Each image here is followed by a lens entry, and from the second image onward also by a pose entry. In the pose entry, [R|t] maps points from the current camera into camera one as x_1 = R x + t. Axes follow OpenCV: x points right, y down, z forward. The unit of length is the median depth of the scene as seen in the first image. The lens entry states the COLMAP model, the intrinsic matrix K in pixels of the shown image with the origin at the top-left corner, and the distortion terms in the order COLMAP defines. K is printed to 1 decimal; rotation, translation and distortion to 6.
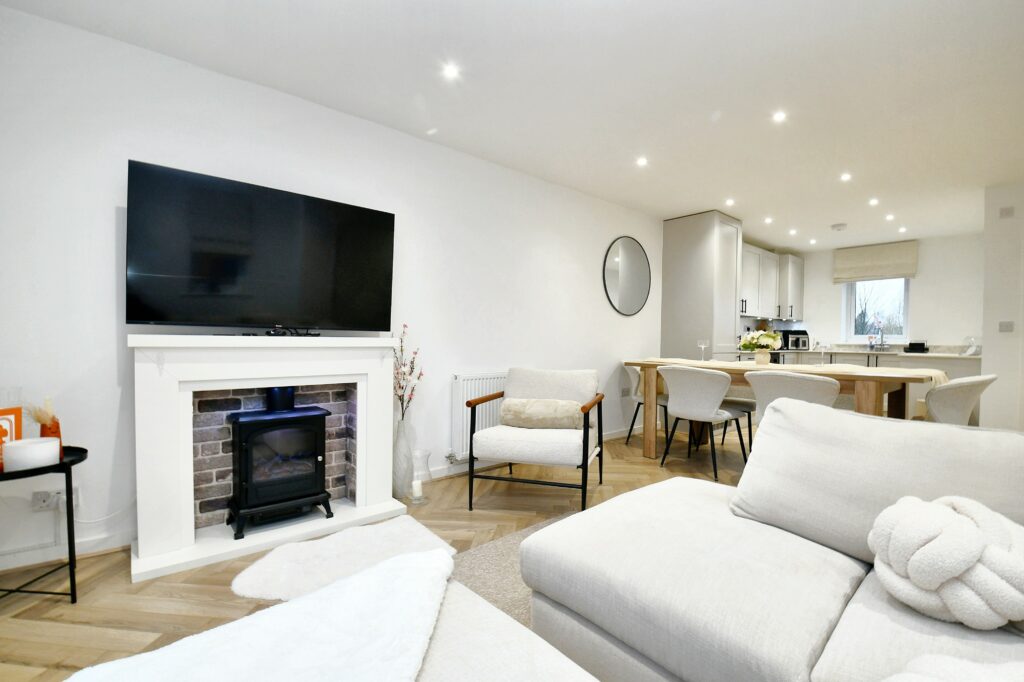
lens RADIAL K [[432.6, 0, 512.0], [0, 432.6, 341.0], [0, 0, 1]] dist [-0.001684, -0.000300]
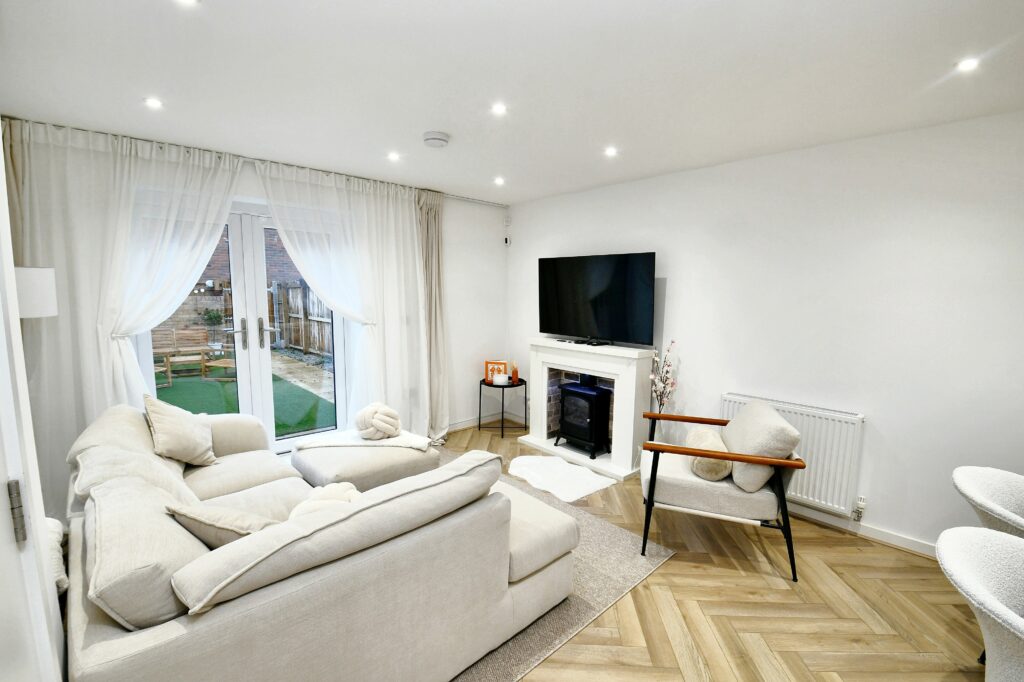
lens RADIAL K [[460.8, 0, 512.0], [0, 460.8, 341.0], [0, 0, 1]] dist [-0.003969, -0.000803]
pose [[0.026398, 0.100388, -0.994598, 1.101938], [-0.016099, 0.994858, 0.099987, -0.173794], [0.999522, 0.013372, 0.027878, 0.588816]]
